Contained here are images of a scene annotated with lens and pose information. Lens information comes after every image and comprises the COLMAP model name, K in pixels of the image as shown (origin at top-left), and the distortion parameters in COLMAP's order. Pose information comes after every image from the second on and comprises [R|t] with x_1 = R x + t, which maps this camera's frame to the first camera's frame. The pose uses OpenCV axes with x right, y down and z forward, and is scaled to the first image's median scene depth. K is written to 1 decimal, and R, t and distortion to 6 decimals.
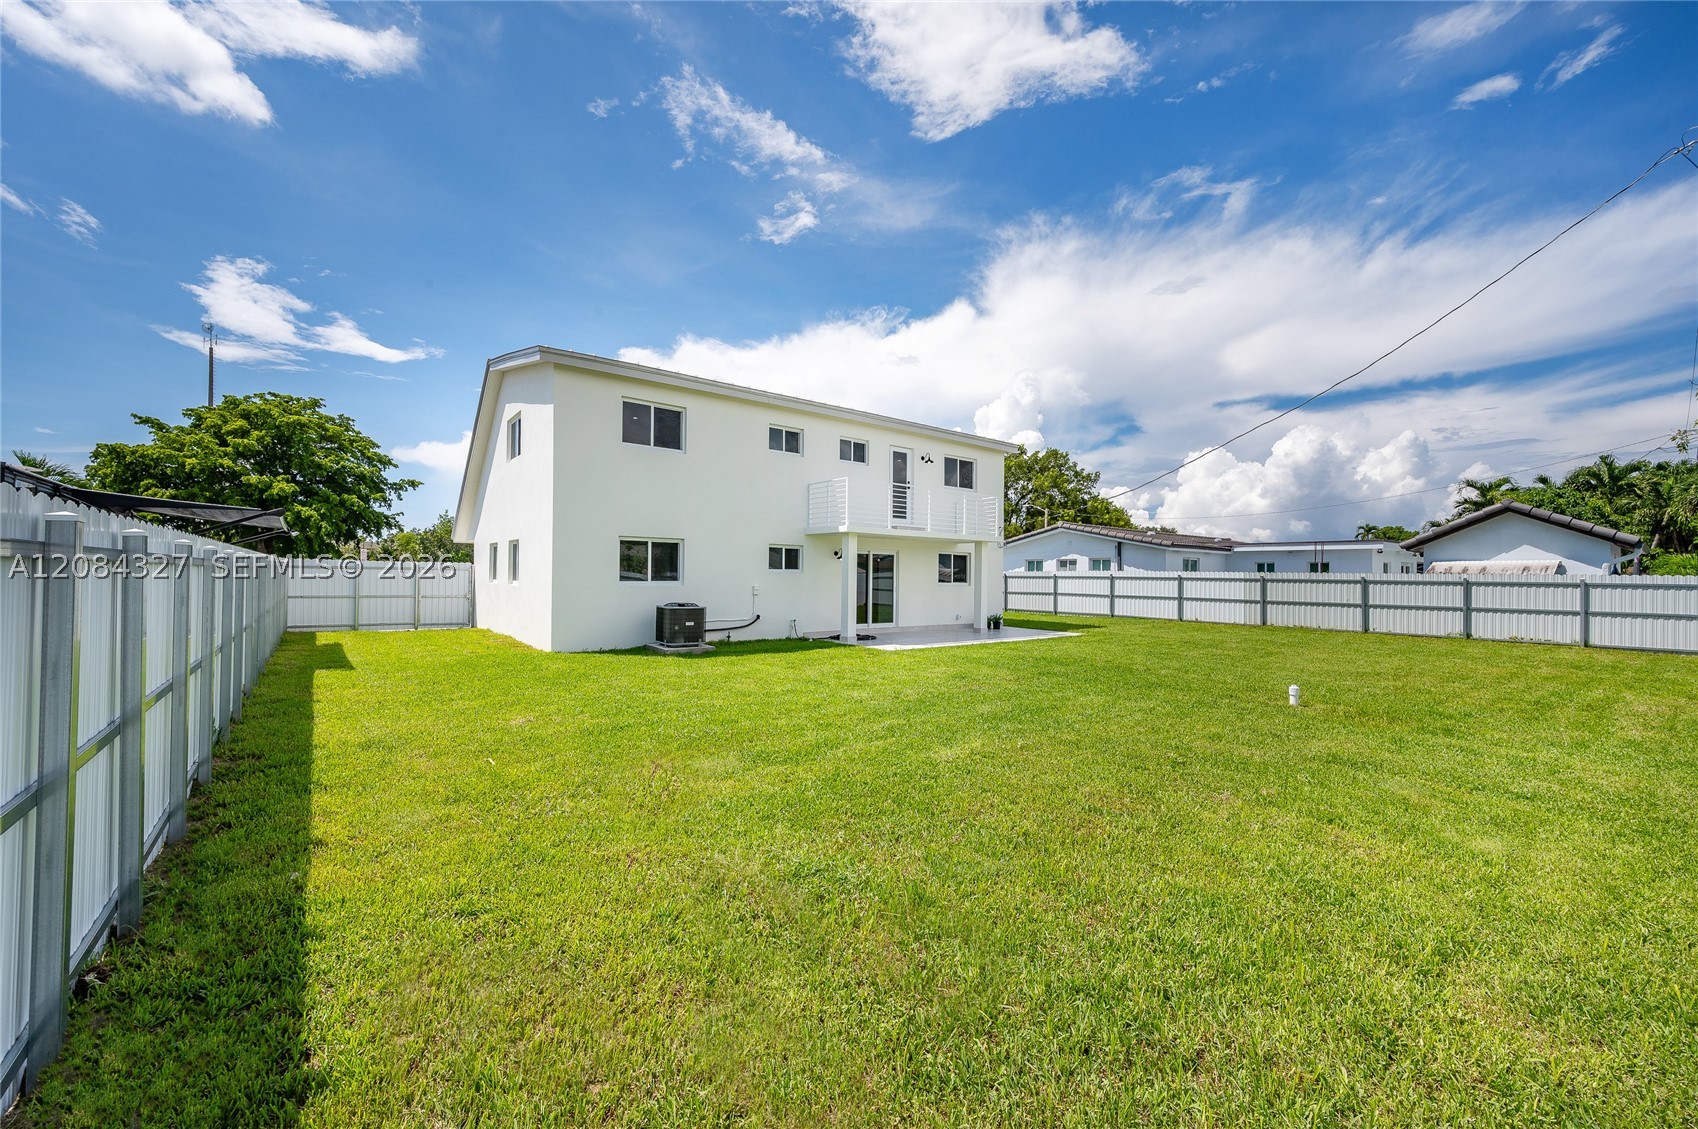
lens RADIAL K [[672.6, 0, 839.8], [0, 672.6, 571.2], [0, 0, 1]] dist [0.001702, 0.000087]
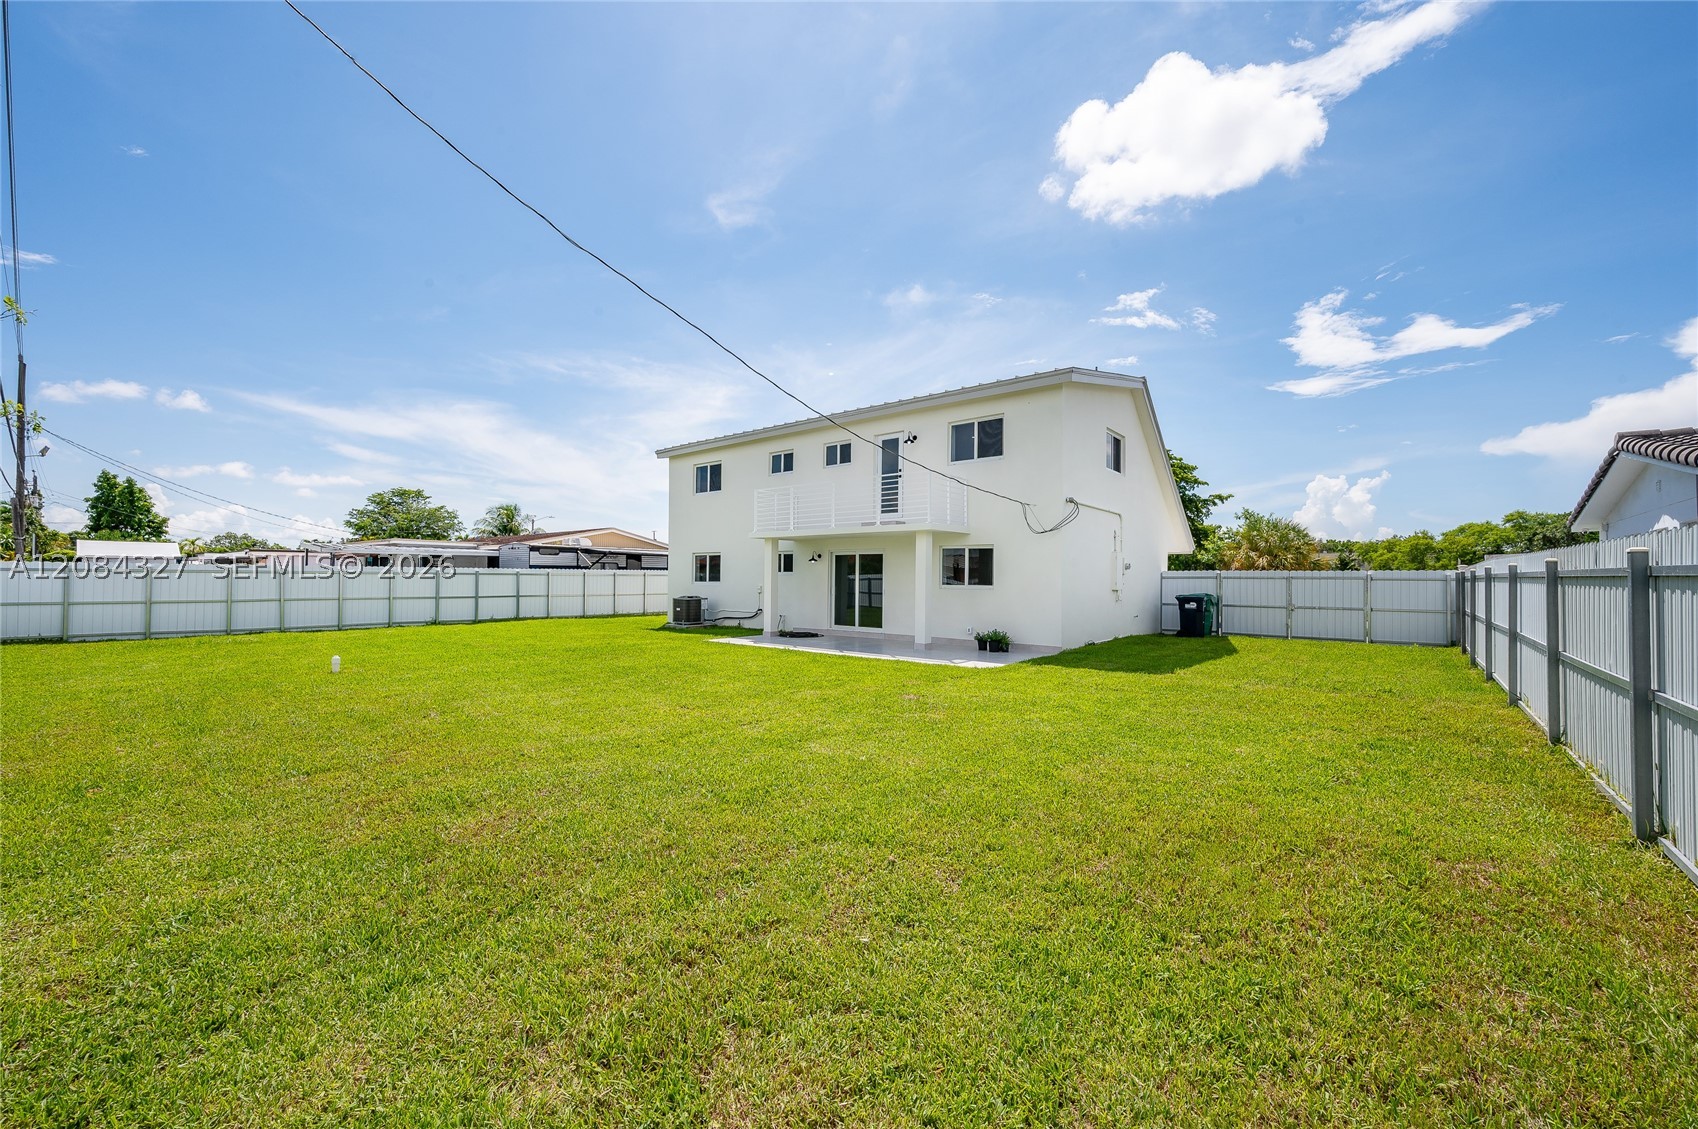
lens RADIAL K [[672.6, 0, 839.8], [0, 672.6, 571.2], [0, 0, 1]] dist [0.001702, 0.000087]
pose [[0.202516, -0.022929, -0.979011, 0.965341], [0.004456, 0.999737, -0.022493, 0.019928], [0.979269, 0.000192, 0.202565, 0.760788]]
